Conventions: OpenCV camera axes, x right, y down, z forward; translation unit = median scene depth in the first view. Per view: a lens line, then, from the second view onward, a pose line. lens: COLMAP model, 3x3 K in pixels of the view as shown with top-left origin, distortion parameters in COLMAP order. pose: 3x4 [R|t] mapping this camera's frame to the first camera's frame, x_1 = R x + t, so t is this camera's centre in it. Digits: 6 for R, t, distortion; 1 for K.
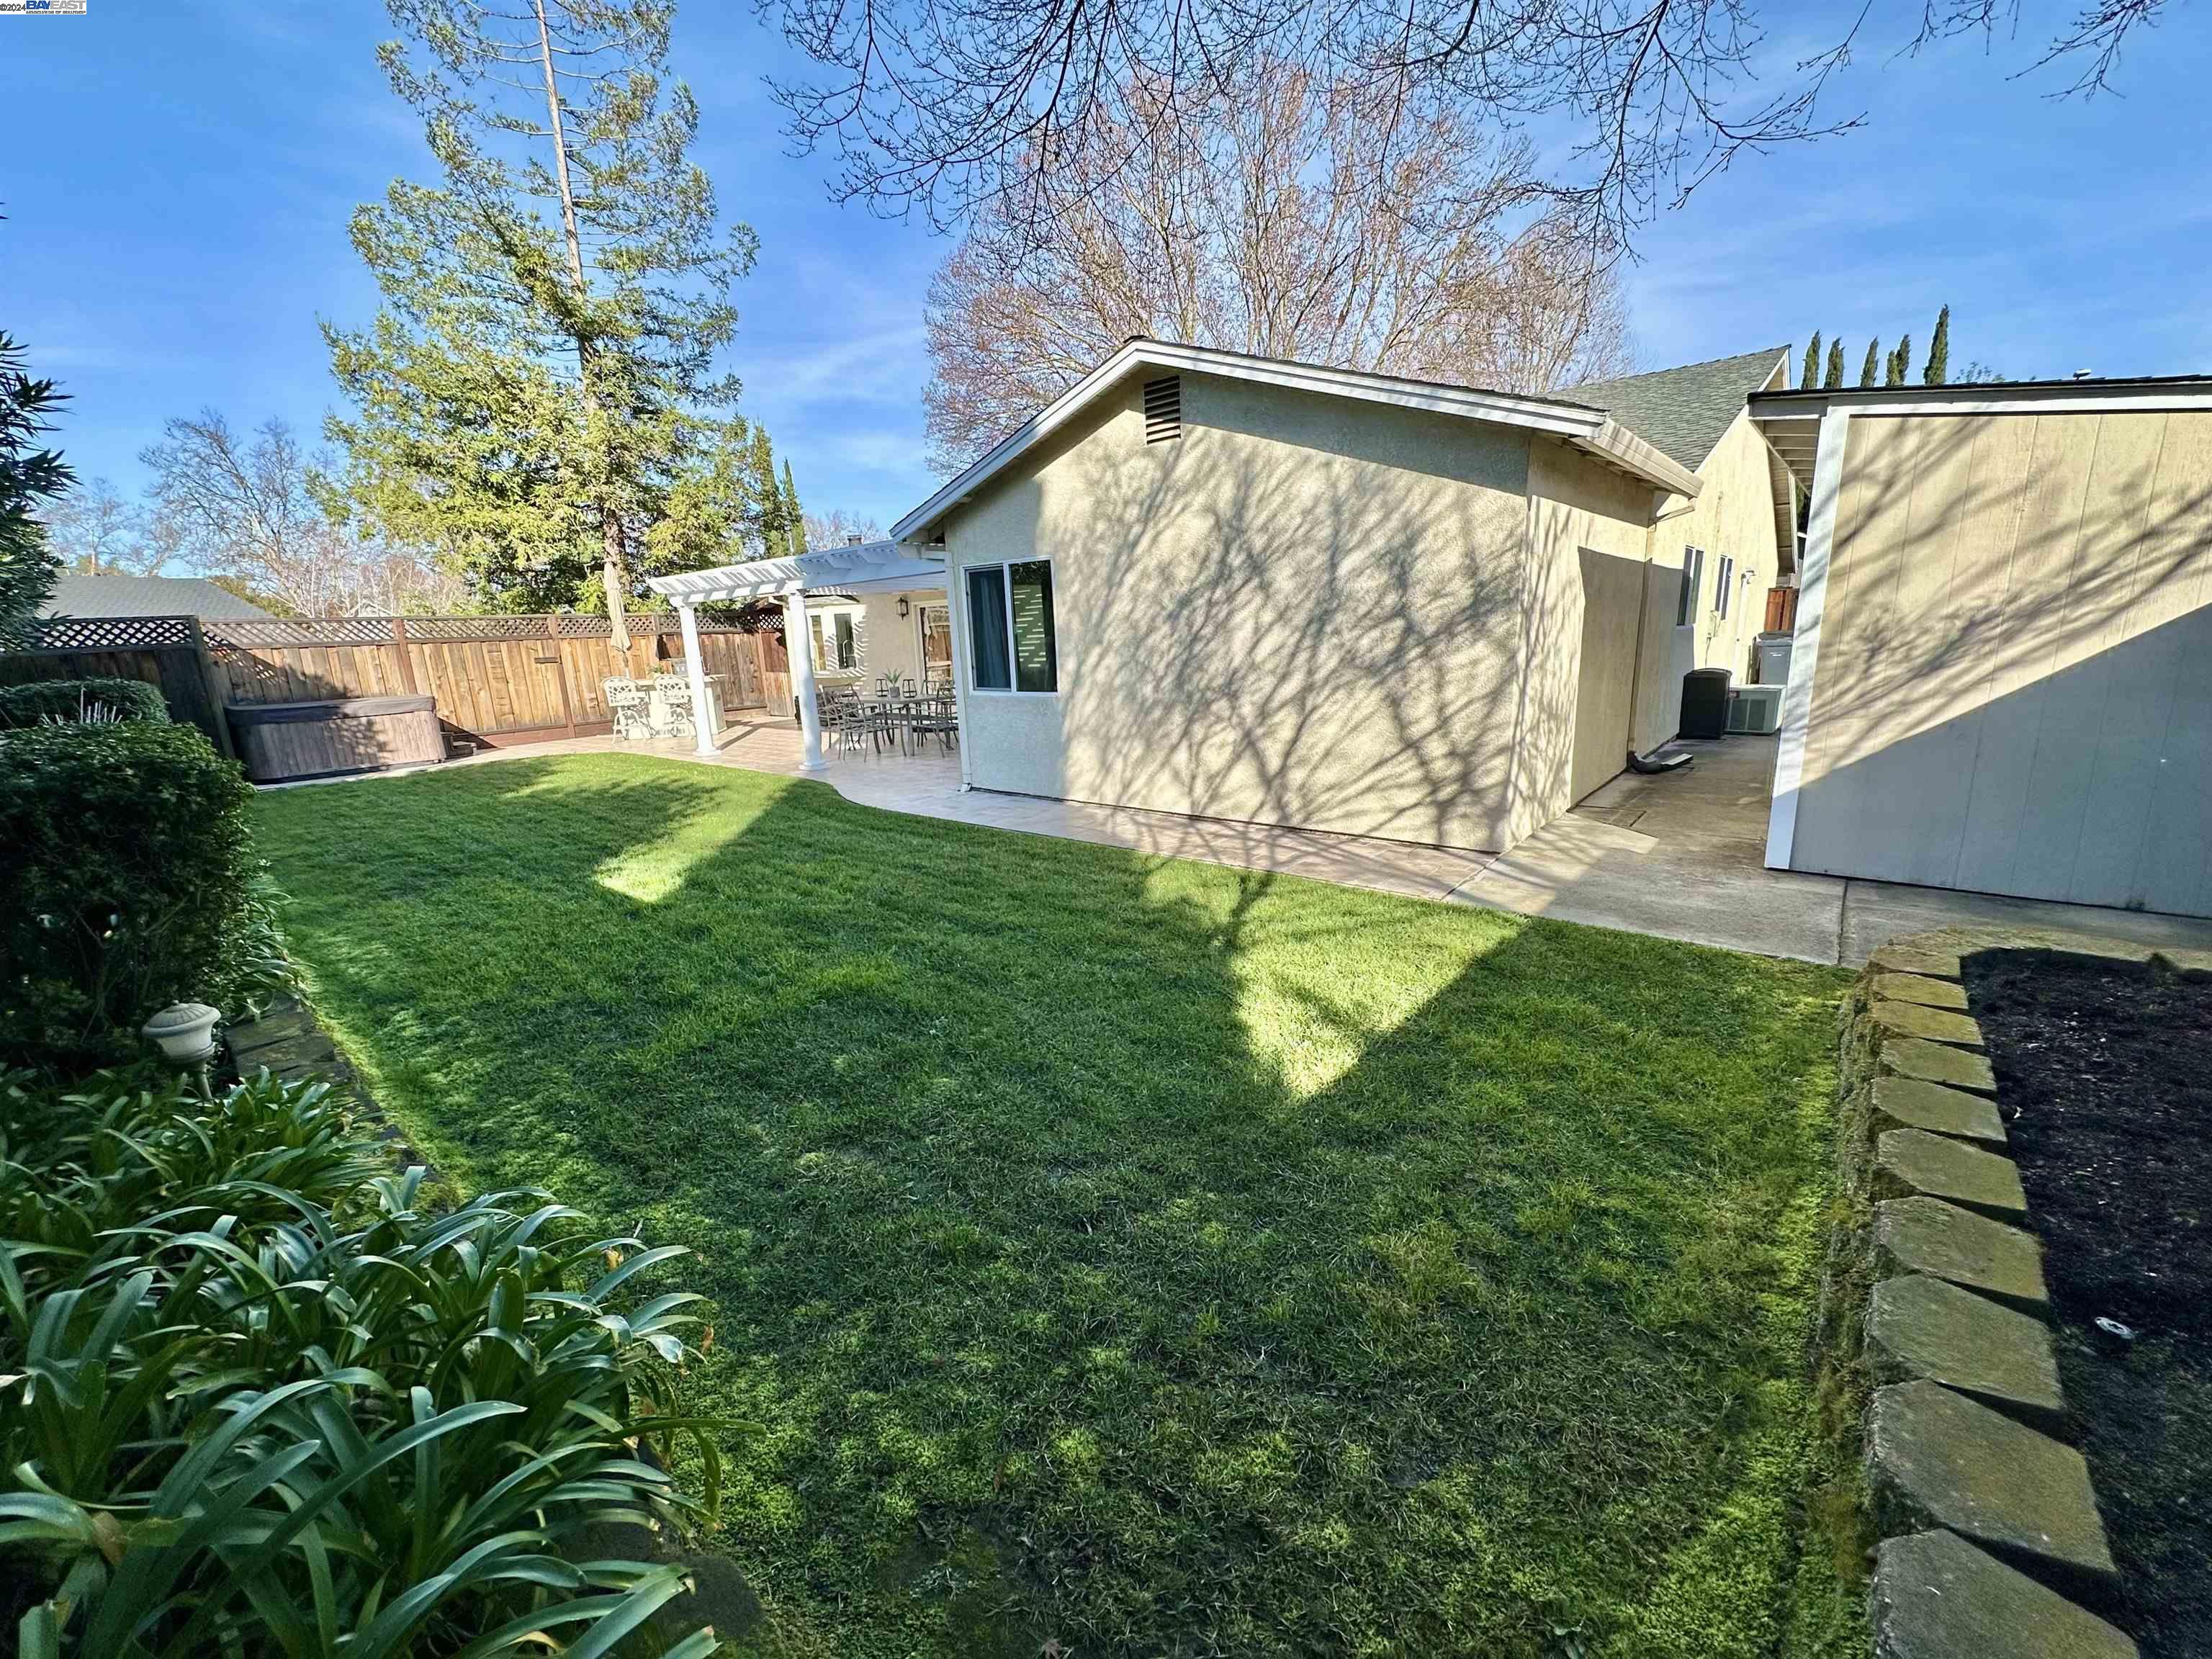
lens RADIAL K [[876.2, 0, 1100.8], [0, 876.2, 827.1], [0, 0, 1]] dist [-0.003168, 0.000056]
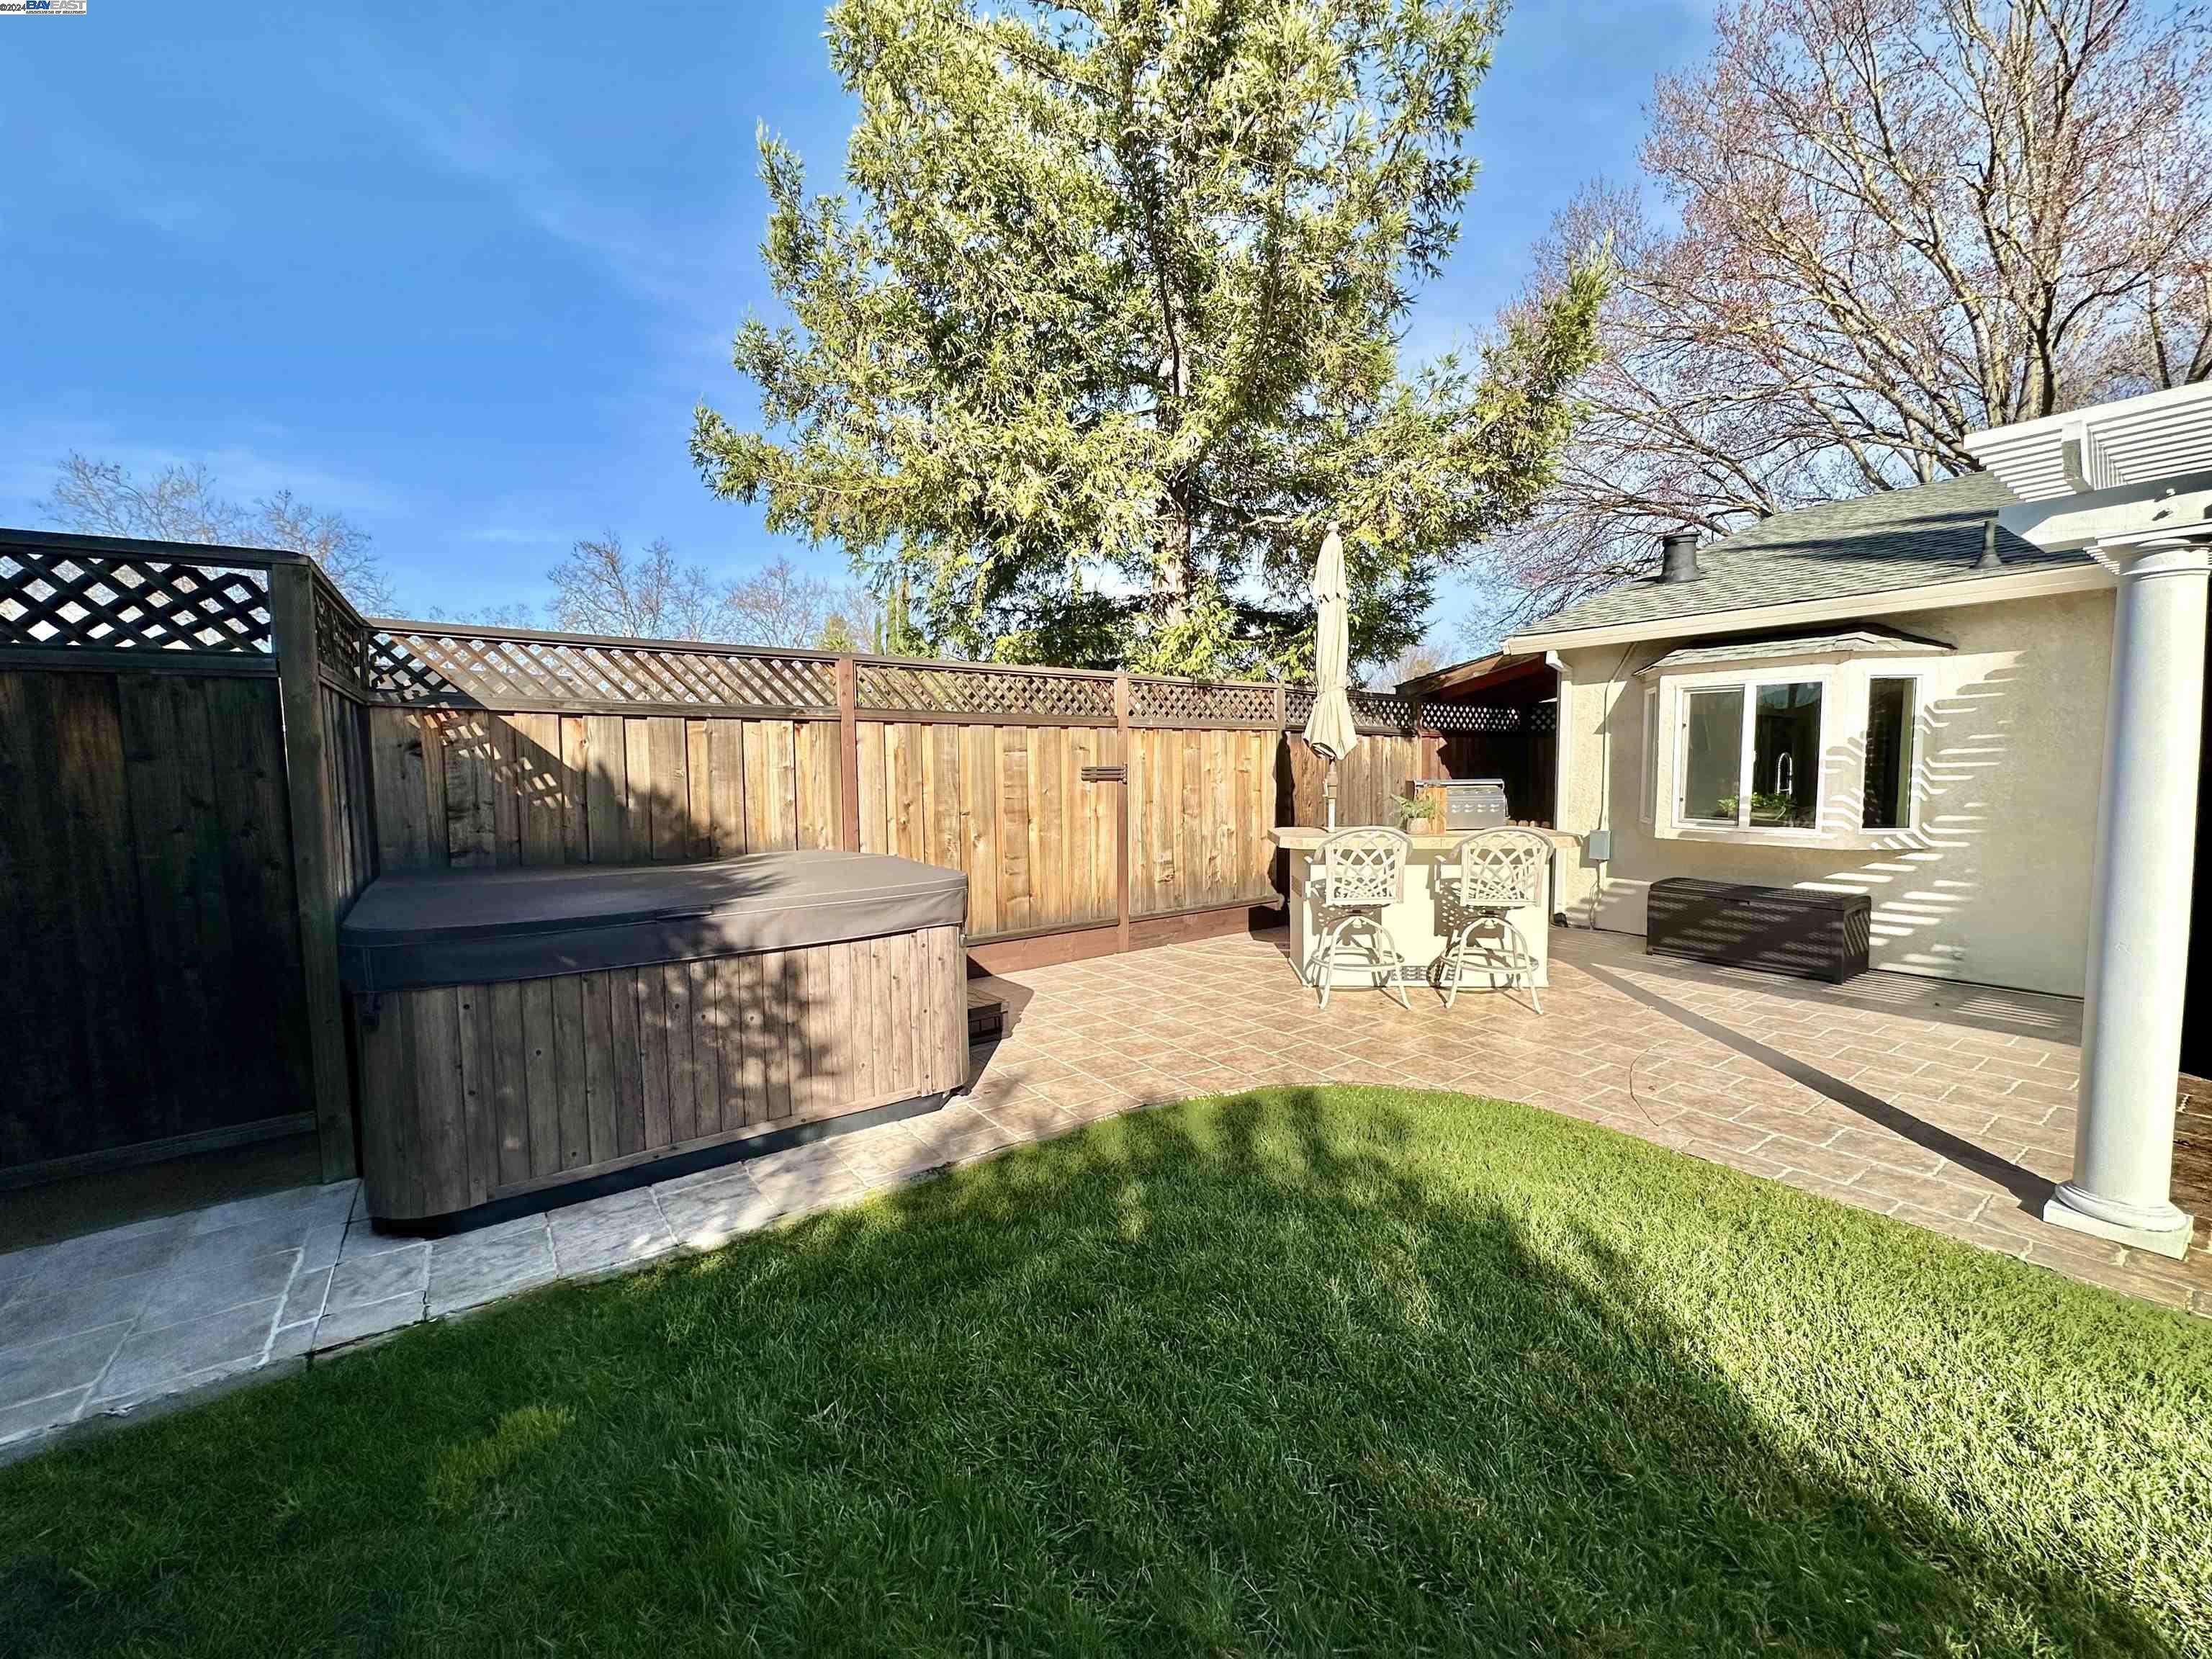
lens RADIAL K [[876.5, 0, 1101.2], [0, 876.5, 826.2], [0, 0, 1]] dist [0.000413, -0.000294]
pose [[0.966889, 0.050938, -0.250063, -0.563507], [-0.087614, 0.986577, -0.137799, -0.112860], [0.239688, 0.155146, 0.958373, 0.627900]]
